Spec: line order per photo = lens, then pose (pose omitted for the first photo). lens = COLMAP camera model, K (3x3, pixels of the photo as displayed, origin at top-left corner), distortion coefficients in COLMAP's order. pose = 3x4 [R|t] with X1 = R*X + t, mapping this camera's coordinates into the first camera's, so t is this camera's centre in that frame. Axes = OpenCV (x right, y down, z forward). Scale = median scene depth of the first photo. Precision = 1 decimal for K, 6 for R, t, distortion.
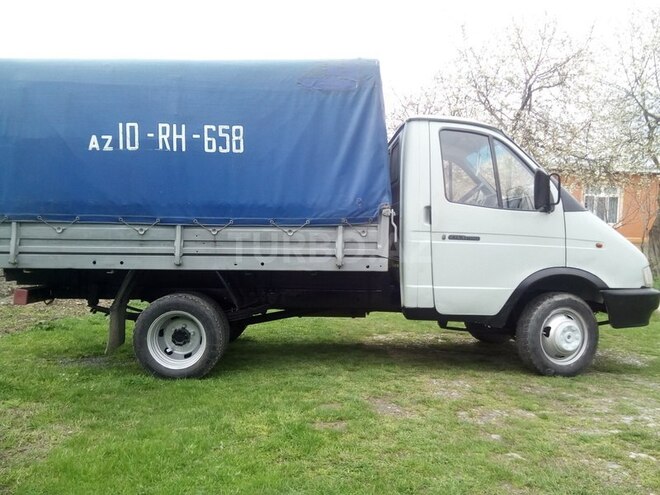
lens RADIAL K [[639.9, 0, 331.3], [0, 639.9, 220.9], [0, 0, 1]] dist [0.000204, -0.020215]
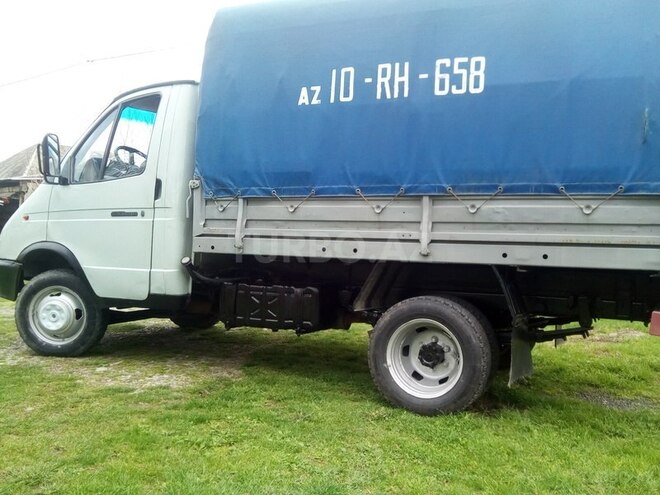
lens RADIAL K [[1064.4, 0, 330.0], [0, 1064.4, 247.5], [0, 0, 1]] dist [-0.387424, -0.029149]
pose [[0.766185, 0.013749, -0.642473, 0.462877], [0.019836, 0.998789, 0.045030, 0.004585], [0.642314, -0.047246, 0.764984, 0.022022]]
